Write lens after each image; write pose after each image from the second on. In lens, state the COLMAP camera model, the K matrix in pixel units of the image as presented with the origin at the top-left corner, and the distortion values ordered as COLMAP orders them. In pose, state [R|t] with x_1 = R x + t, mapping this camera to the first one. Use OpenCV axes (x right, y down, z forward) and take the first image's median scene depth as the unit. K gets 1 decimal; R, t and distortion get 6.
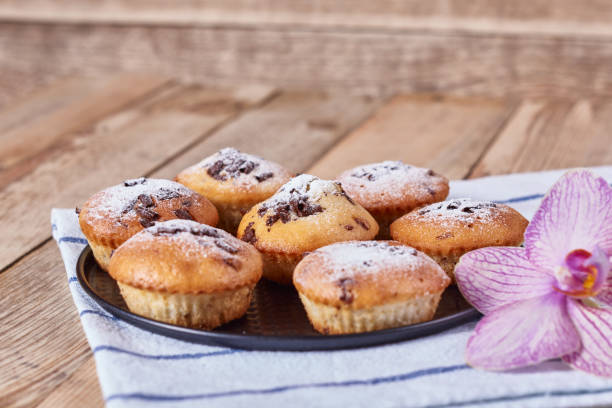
lens RADIAL K [[1564.5, 0, 306.0], [0, 1564.5, 204.0], [0, 0, 1]] dist [-0.078548, -0.238806]
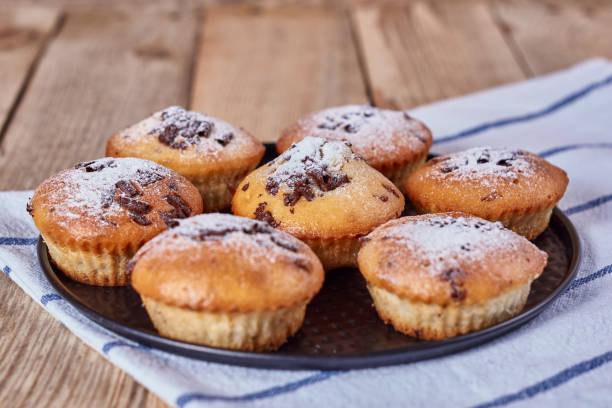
lens RADIAL K [[1564.5, 0, 306.0], [0, 1564.5, 204.0], [0, 0, 1]] dist [-0.078548, -0.238806]
pose [[0.939031, -0.105997, 0.327086, -0.286272], [0.076627, 0.991885, 0.101447, -0.070143], [-0.335185, -0.070199, 0.939534, 0.228347]]
